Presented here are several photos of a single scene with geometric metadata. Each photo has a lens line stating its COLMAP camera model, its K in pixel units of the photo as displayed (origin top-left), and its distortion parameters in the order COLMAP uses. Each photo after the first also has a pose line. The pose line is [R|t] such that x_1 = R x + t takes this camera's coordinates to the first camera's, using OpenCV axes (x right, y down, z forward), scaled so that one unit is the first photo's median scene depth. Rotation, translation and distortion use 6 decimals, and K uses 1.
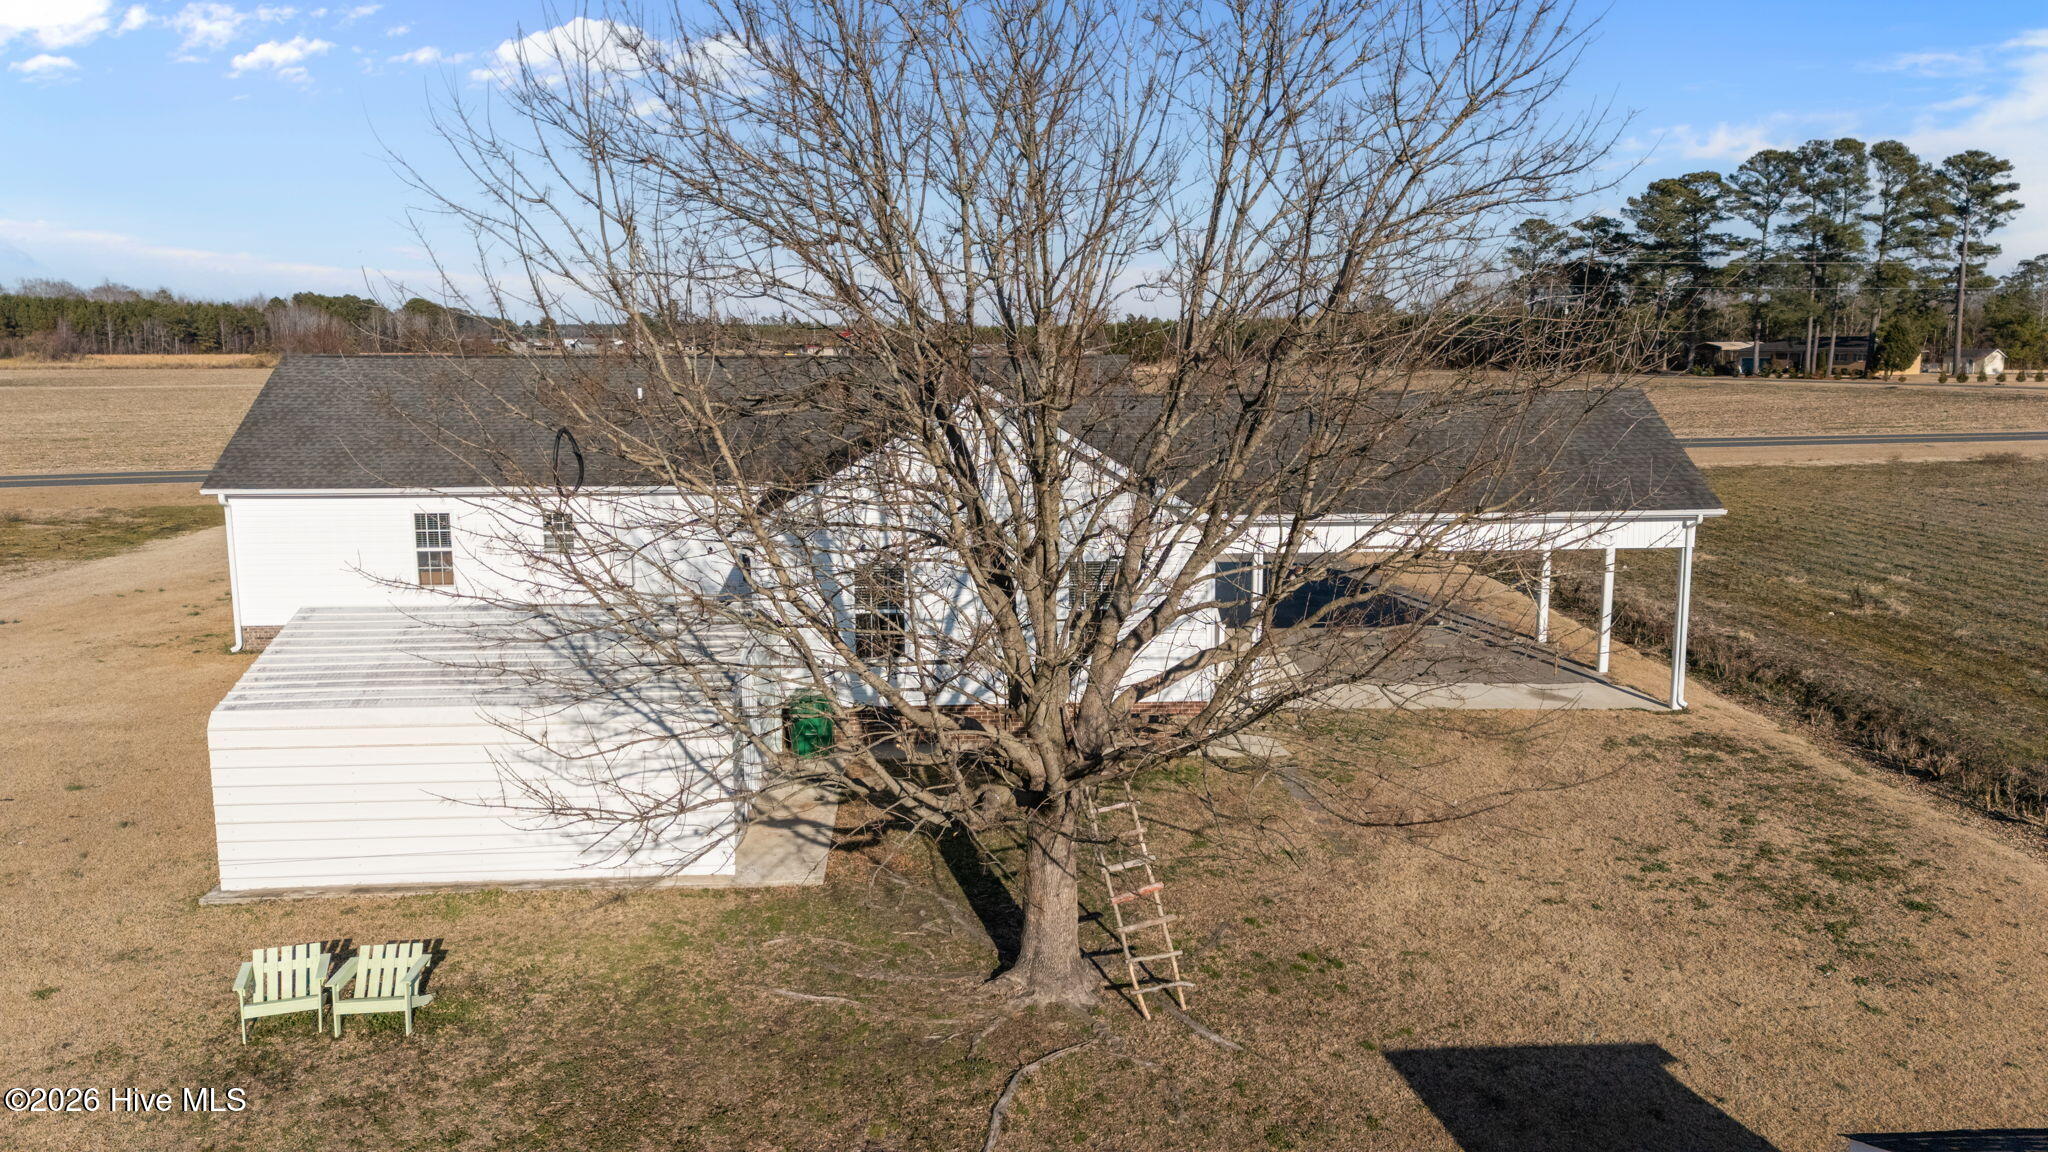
lens RADIAL K [[1540.6, 0, 1024.0], [0, 1540.6, 576.0], [0, 0, 1]] dist [0.055029, -0.001959]
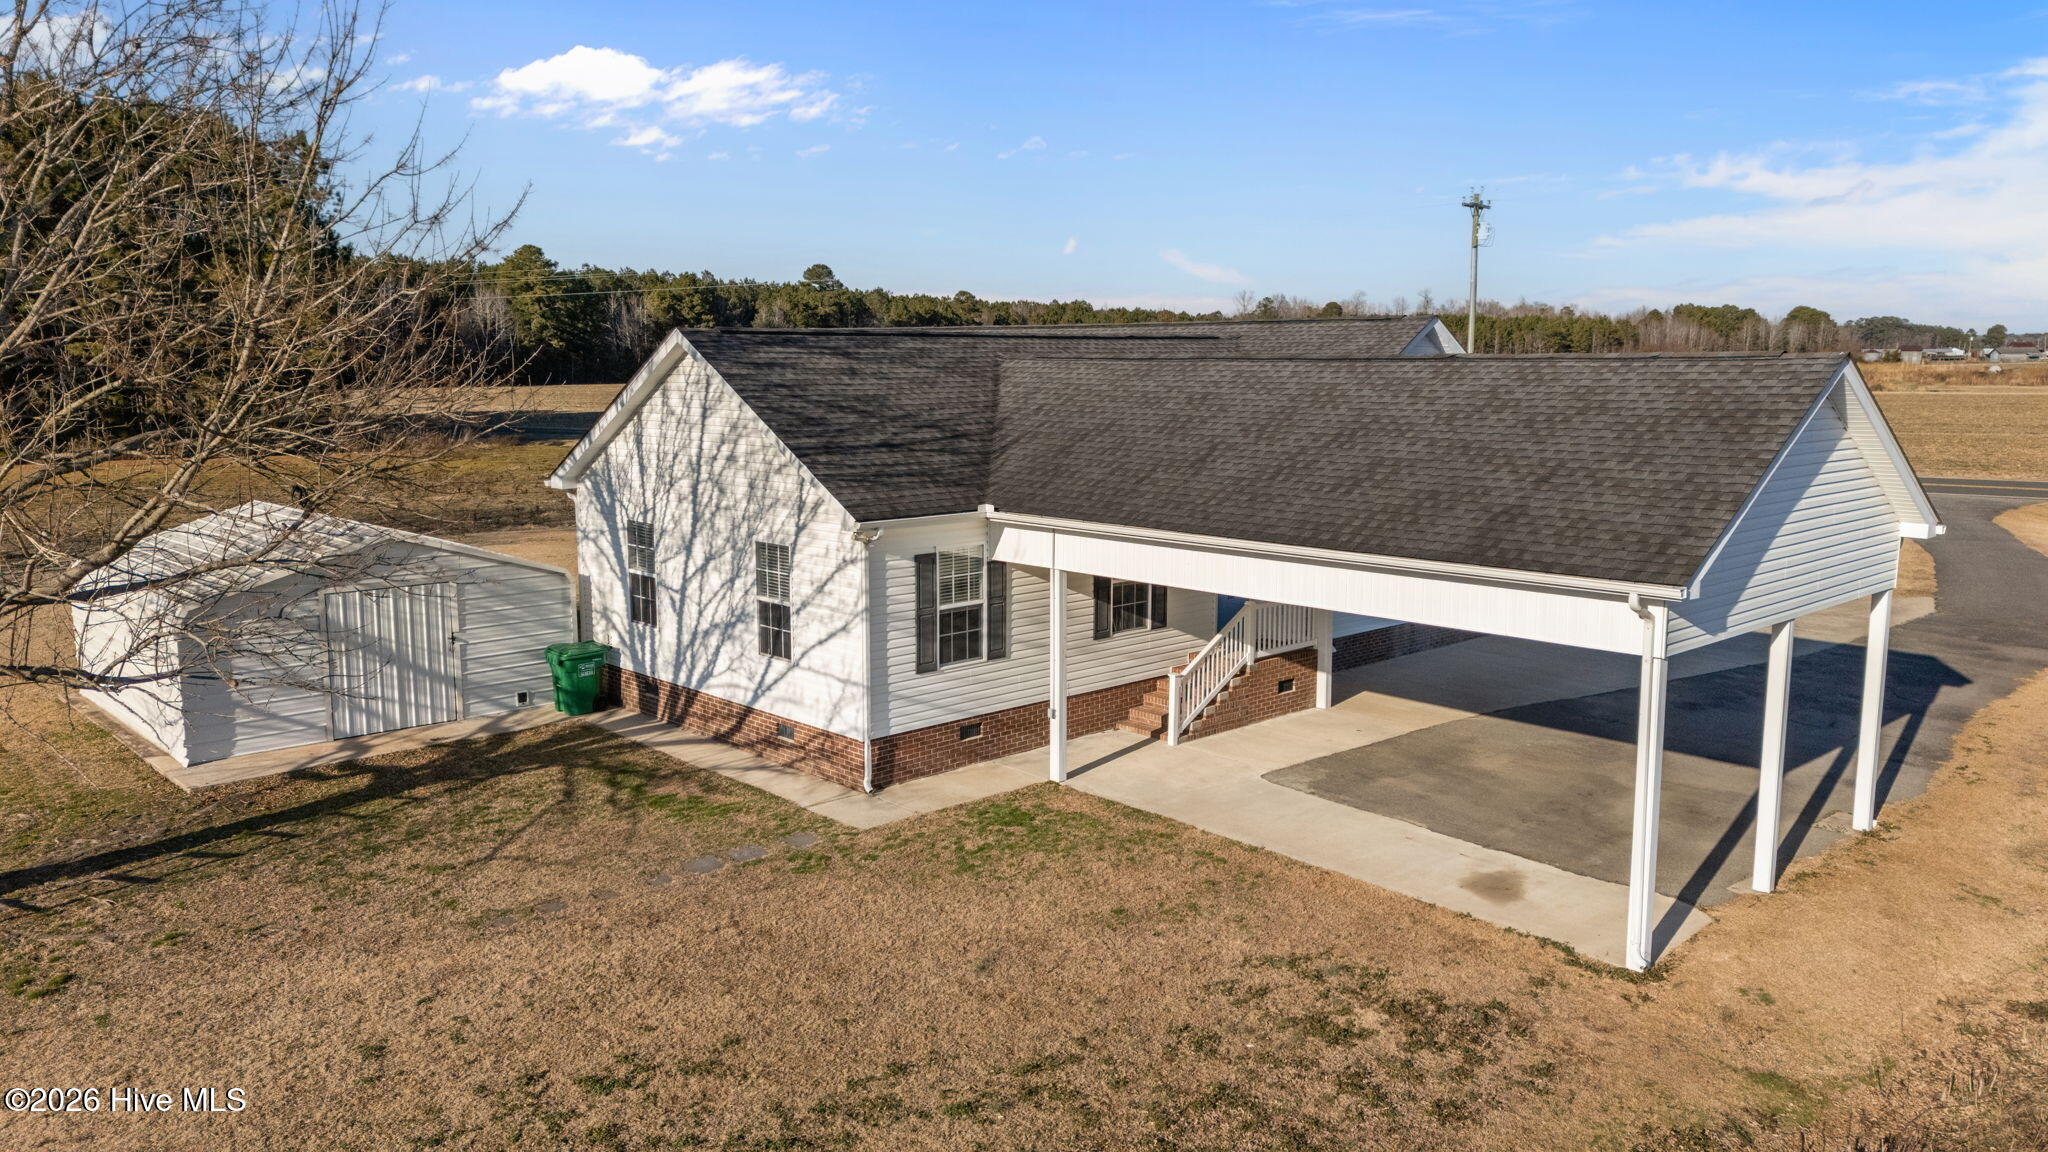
lens RADIAL K [[1540.6, 0, 1024.0], [0, 1540.6, 576.0], [0, 0, 1]] dist [0.055029, -0.001959]
pose [[0.629259, 0.118298, -0.768139, 0.758096], [-0.126456, 0.990762, 0.048990, -0.048318], [0.766839, 0.066308, 0.638406, 0.574450]]
